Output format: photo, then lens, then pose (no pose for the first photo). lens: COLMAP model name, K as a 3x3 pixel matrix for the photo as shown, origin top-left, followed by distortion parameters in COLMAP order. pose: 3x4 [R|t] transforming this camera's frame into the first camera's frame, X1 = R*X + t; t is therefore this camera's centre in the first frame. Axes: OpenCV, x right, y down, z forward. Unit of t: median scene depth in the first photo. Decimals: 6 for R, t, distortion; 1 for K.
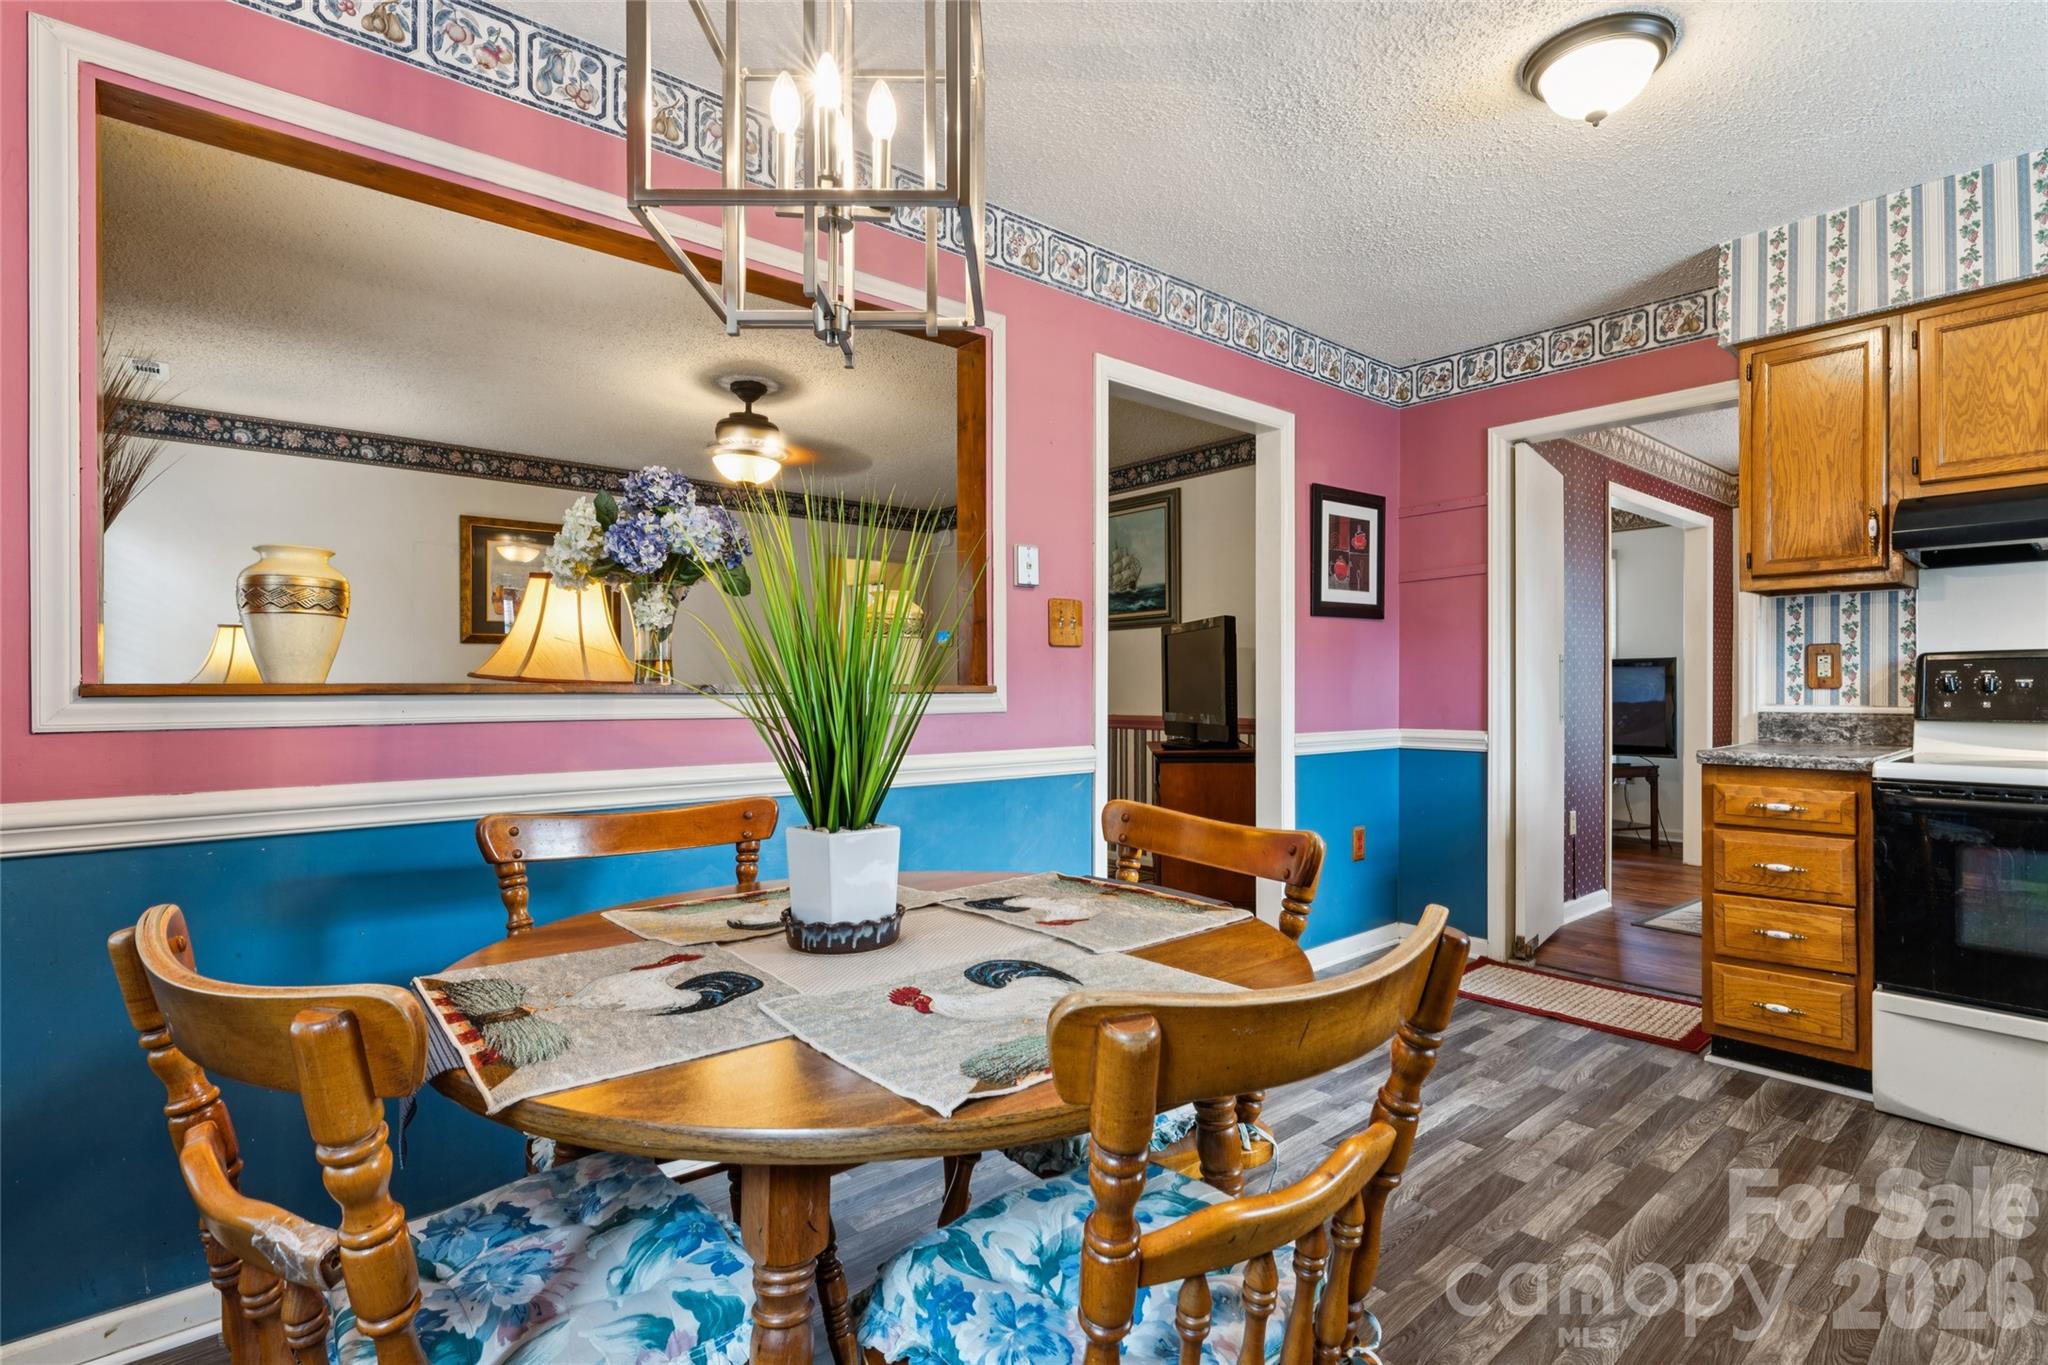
lens RADIAL K [[971.9, 0, 1023.3], [0, 971.9, 685.7], [0, 0, 1]] dist [-0.003173, 0.001057]
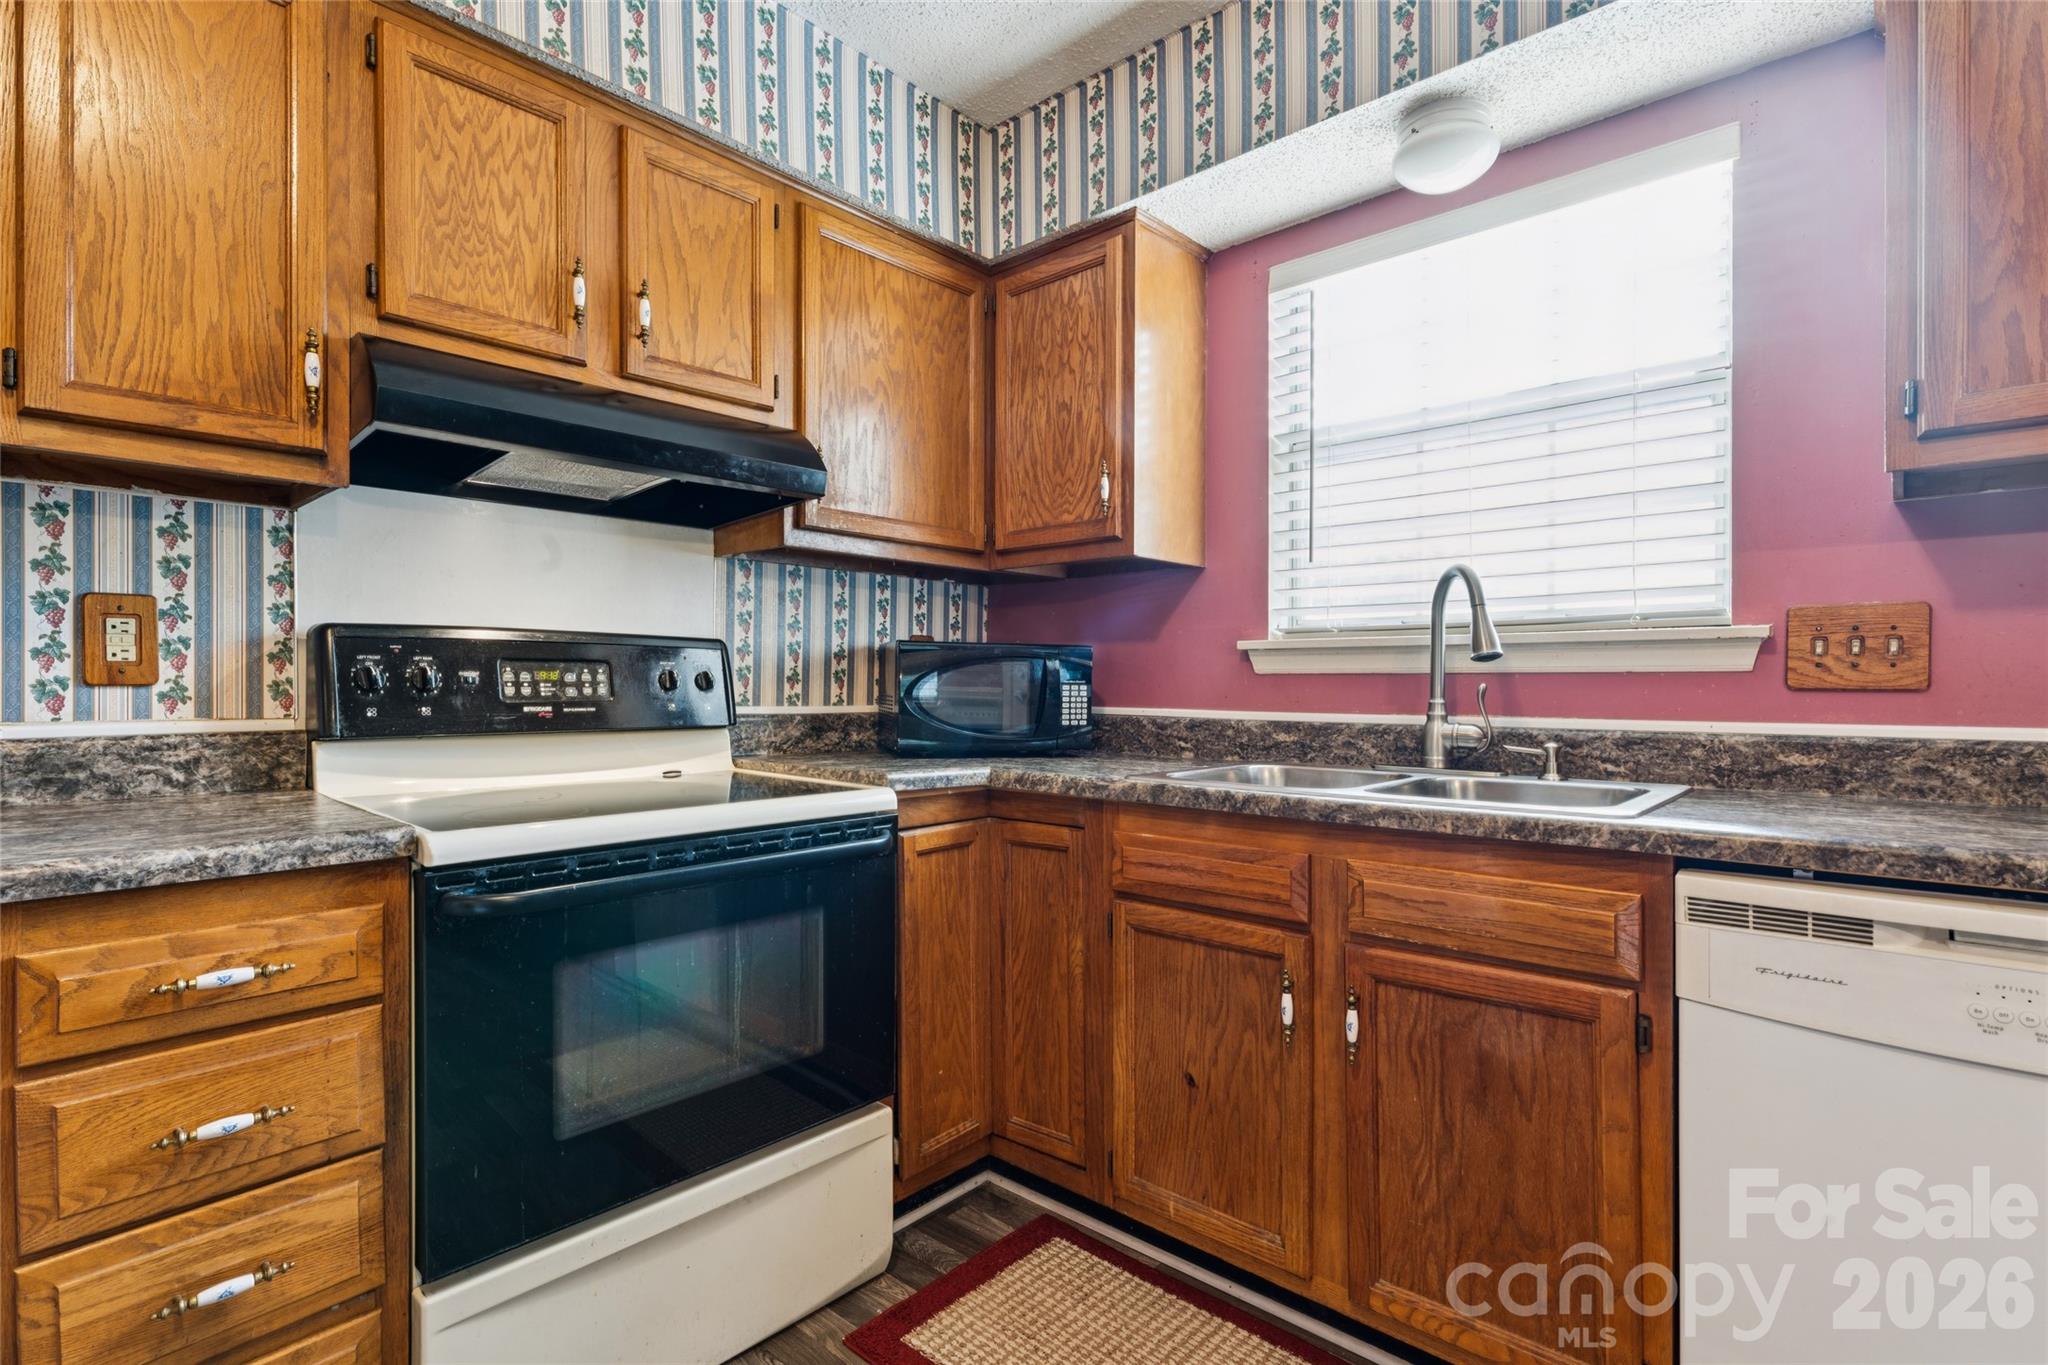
lens RADIAL K [[971.9, 0, 1023.3], [0, 971.9, 685.7], [0, 0, 1]] dist [-0.003173, 0.001057]
pose [[-0.139050, -0.001705, 0.990284, 0.293506], [-0.002350, 0.999996, 0.001392, 0.001155], [-0.990283, -0.002134, -0.139053, 0.646213]]
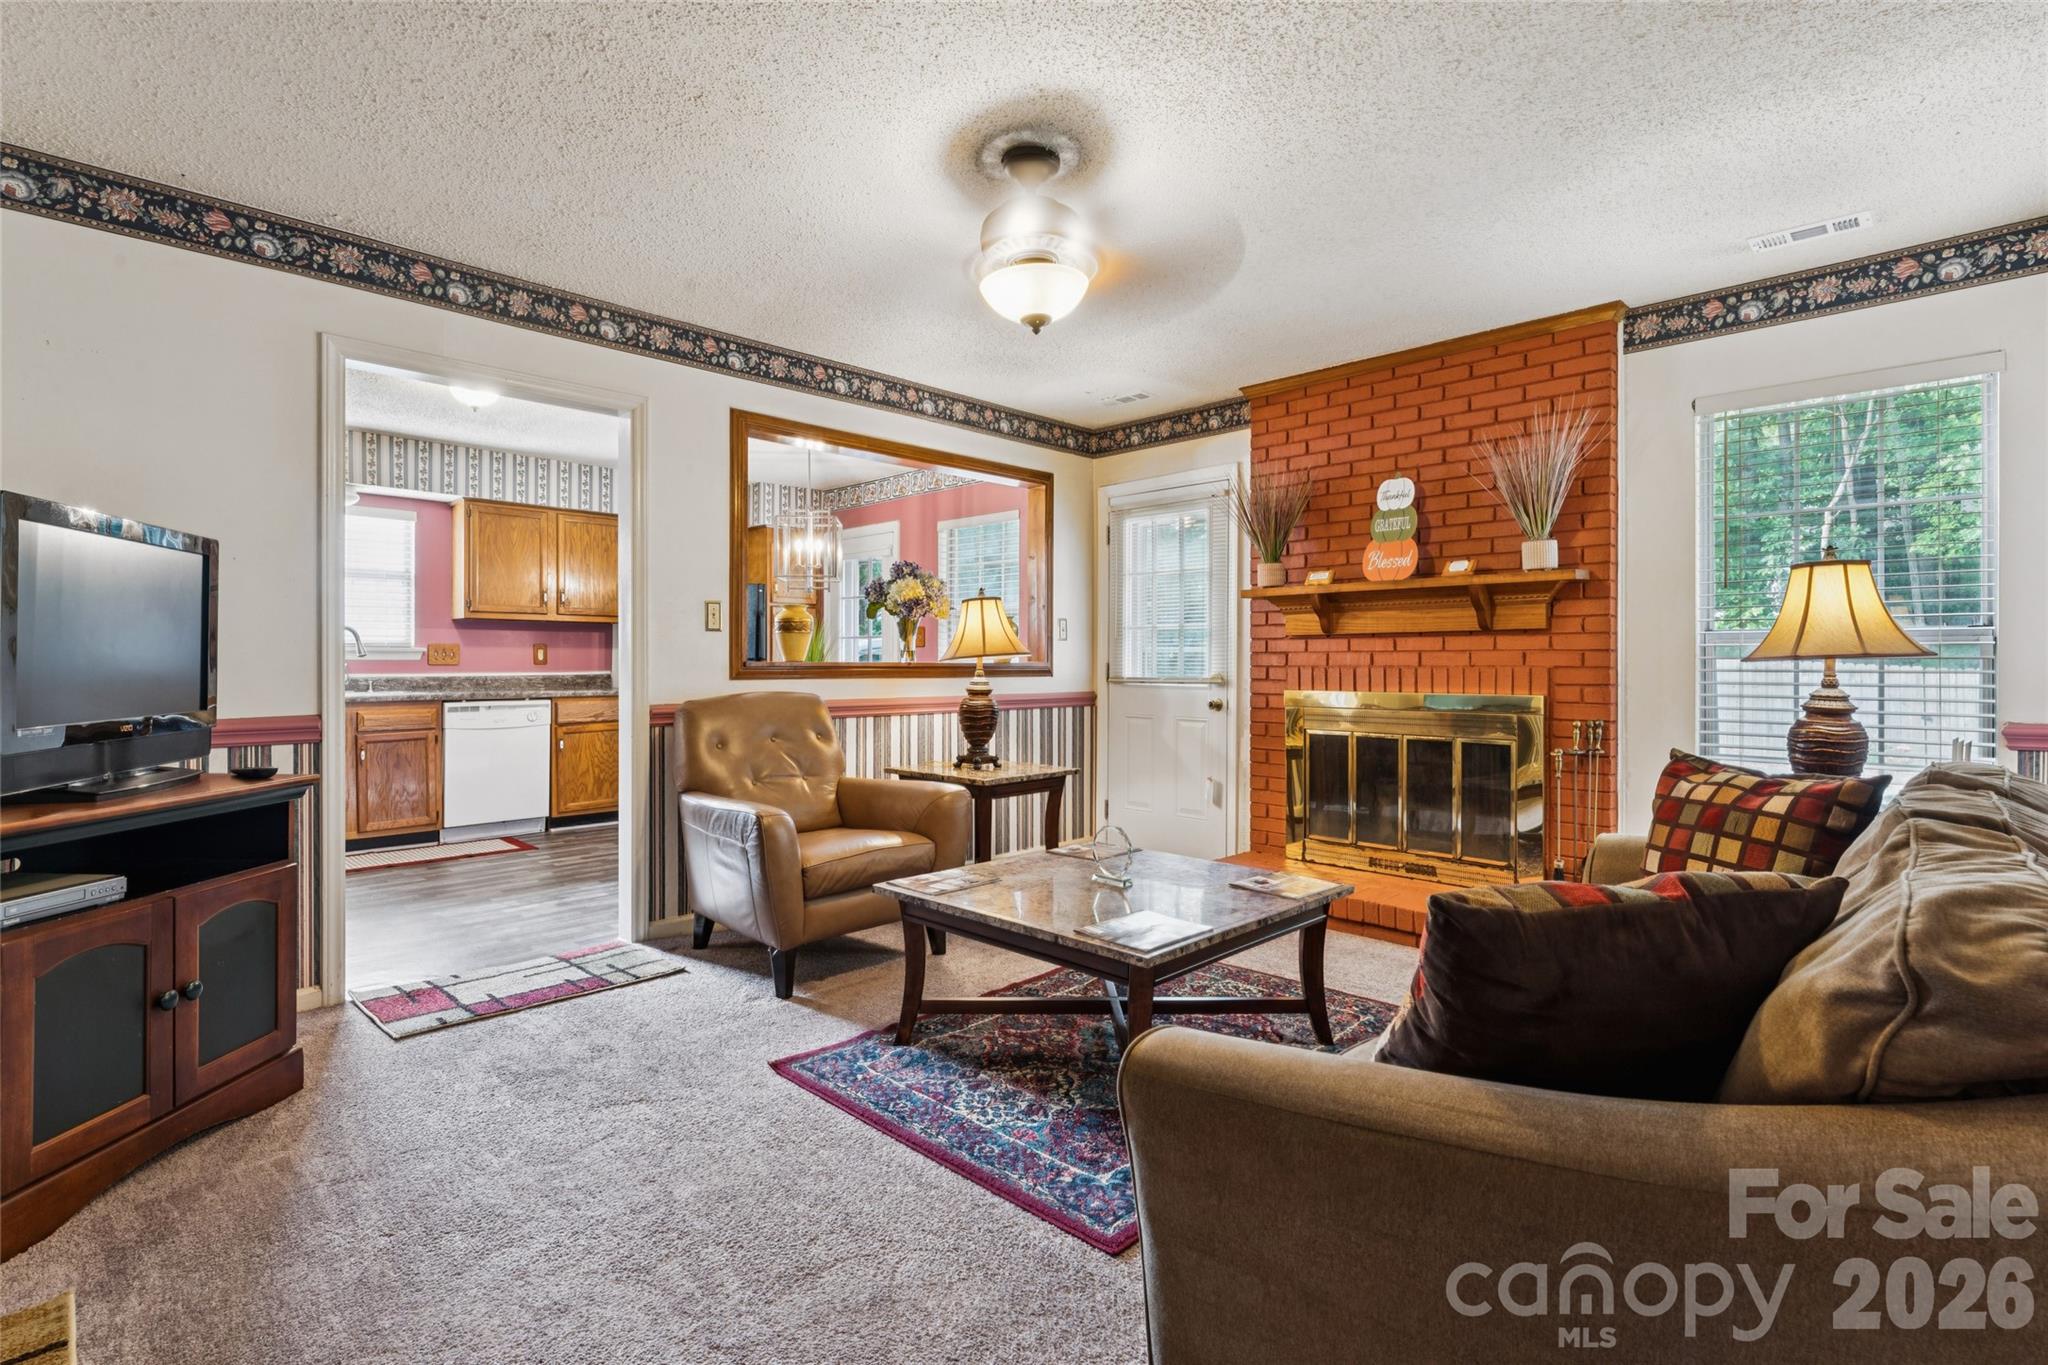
lens RADIAL K [[961.4, 0, 1026.8], [0, 961.4, 665.9], [0, 0, 1]] dist [-0.000450, 0.000071]
pose [[-0.995441, 0.001758, -0.095361, -0.323846], [0.001785, 0.999998, -0.000201, 0.007913], [0.095360, -0.000370, -0.995443, 2.358794]]
